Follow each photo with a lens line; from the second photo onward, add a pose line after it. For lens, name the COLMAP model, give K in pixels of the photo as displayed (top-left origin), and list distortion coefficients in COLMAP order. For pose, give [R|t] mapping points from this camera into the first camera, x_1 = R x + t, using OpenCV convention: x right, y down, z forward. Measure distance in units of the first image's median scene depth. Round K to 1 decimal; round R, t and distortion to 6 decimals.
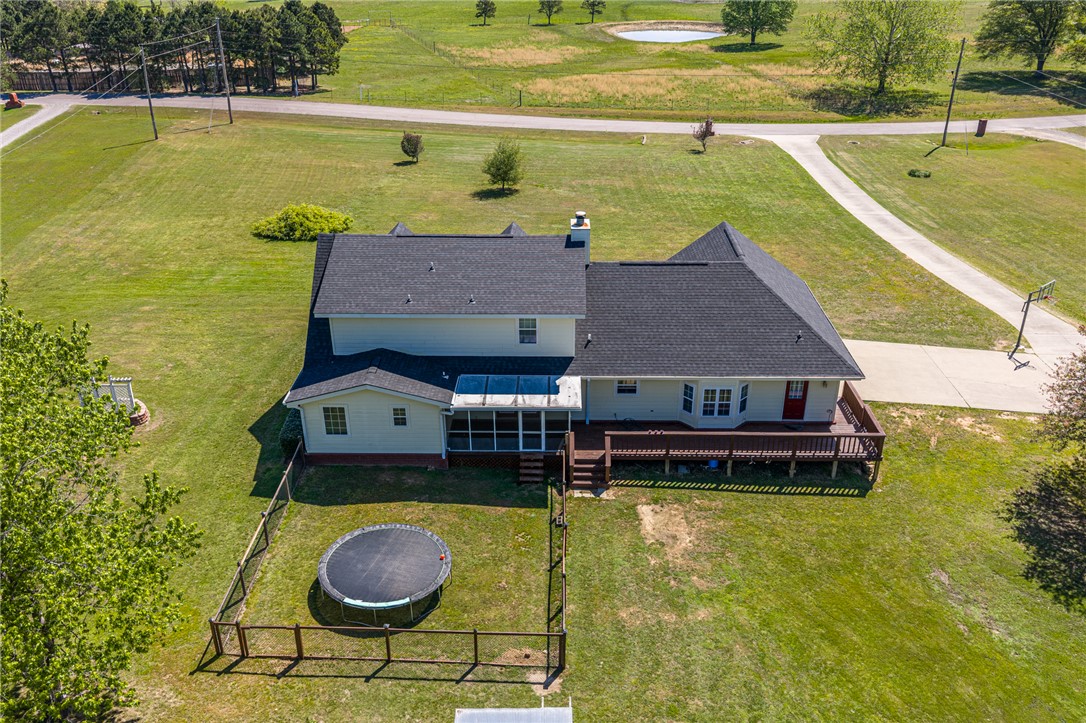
lens RADIAL K [[898.9, 0, 546.5], [0, 898.9, 364.1], [0, 0, 1]] dist [0.020562, -0.042835]
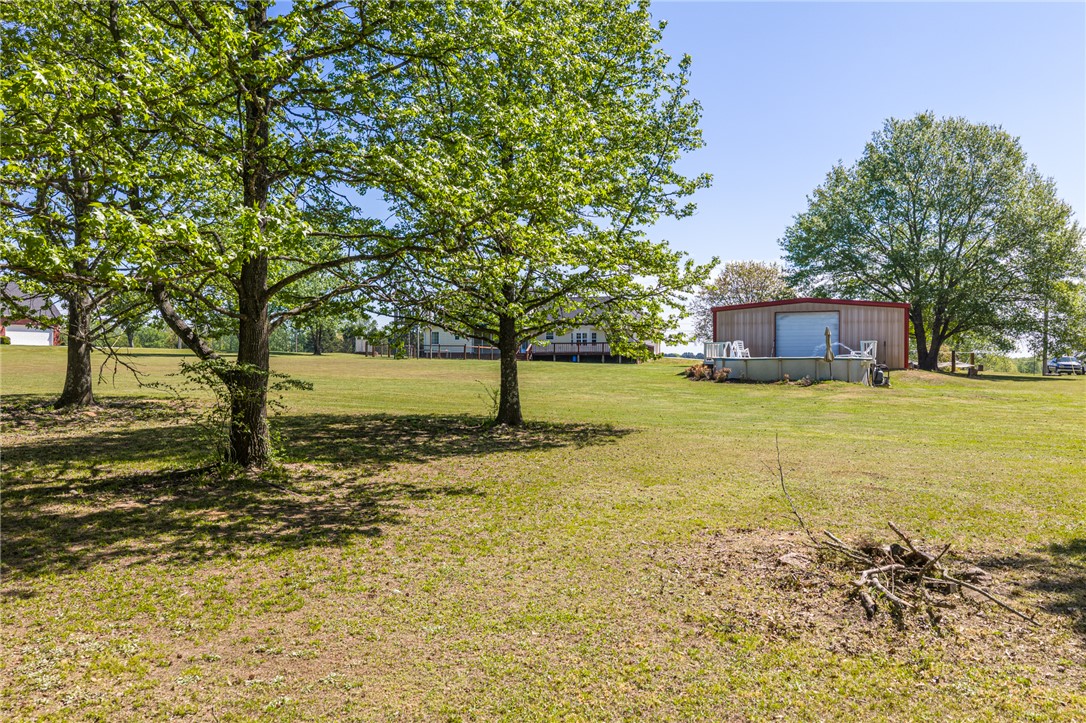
lens RADIAL K [[898.9, 0, 546.5], [0, 898.9, 364.1], [0, 0, 1]] dist [0.020562, -0.042835]
pose [[0.928953, 0.006440, -0.370143, 0.602424], [-0.173671, 0.890578, -0.420369, 0.684526], [0.326934, 0.454786, 0.828423, -0.594739]]
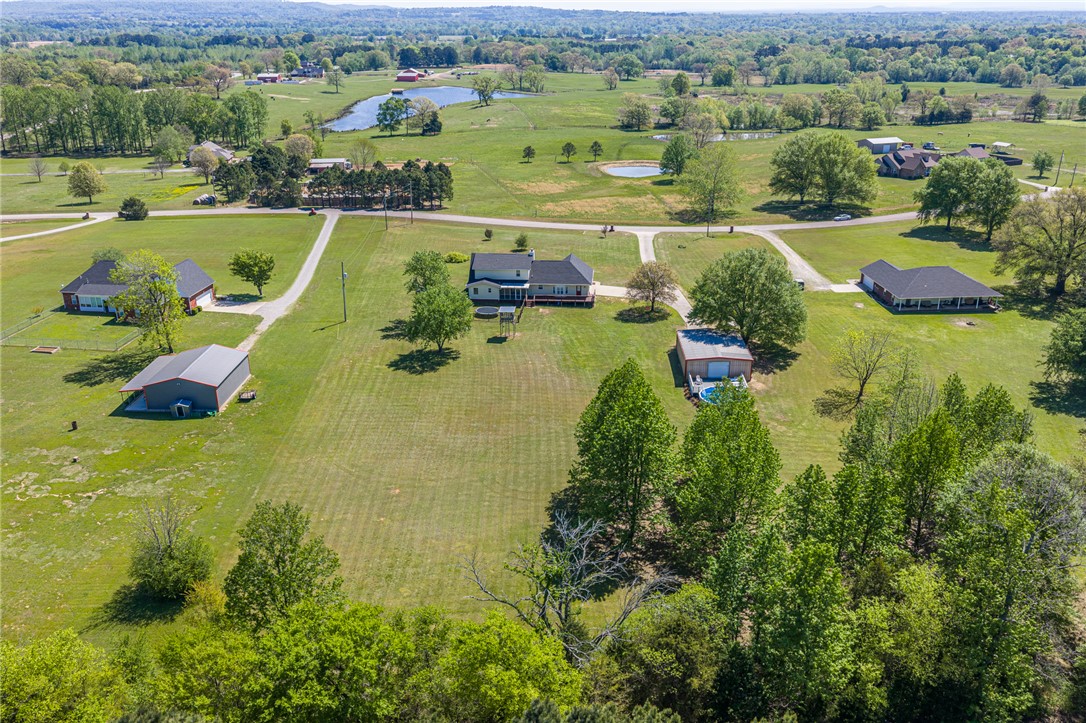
lens RADIAL K [[898.9, 0, 546.5], [0, 898.9, 364.1], [0, 0, 1]] dist [0.020562, -0.042835]
pose [[0.998096, 0.021778, -0.057708, 0.236387], [-0.027294, 0.994950, -0.096589, 0.512065], [0.055313, 0.097980, 0.993650, -2.074795]]
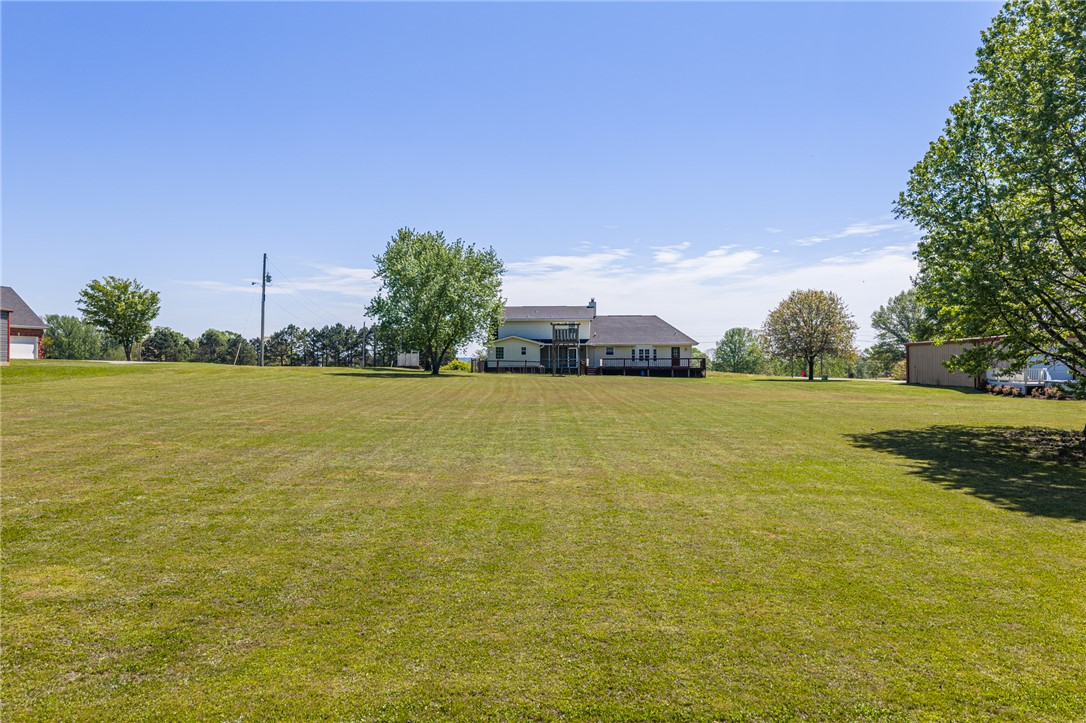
lens RADIAL K [[898.9, 0, 546.5], [0, 898.9, 364.1], [0, 0, 1]] dist [0.020562, -0.042835]
pose [[0.998518, 0.003439, -0.054306, 0.030005], [-0.027892, 0.889272, -0.456527, 0.770797], [0.046723, 0.457365, 0.888051, -0.799720]]
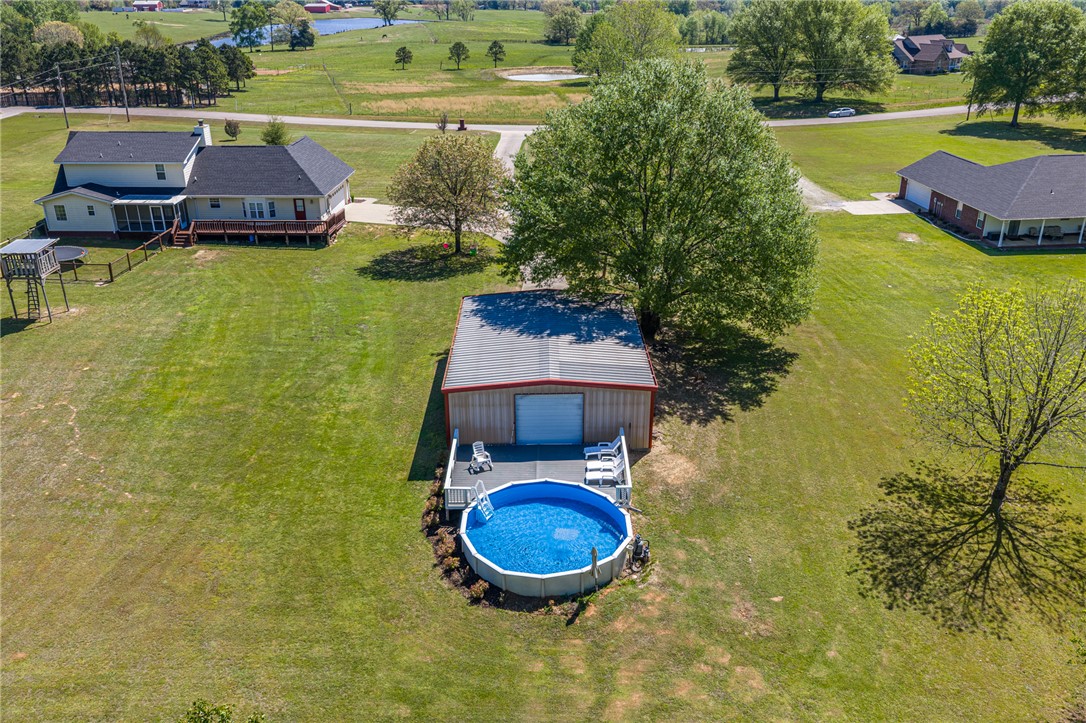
lens RADIAL K [[898.9, 0, 546.5], [0, 898.9, 364.1], [0, 0, 1]] dist [0.020562, -0.042835]
pose [[0.999736, 0.008058, -0.021498, 0.537088], [-0.009377, 0.998034, -0.061967, 0.306175], [0.020957, 0.062152, 0.997847, -0.586236]]
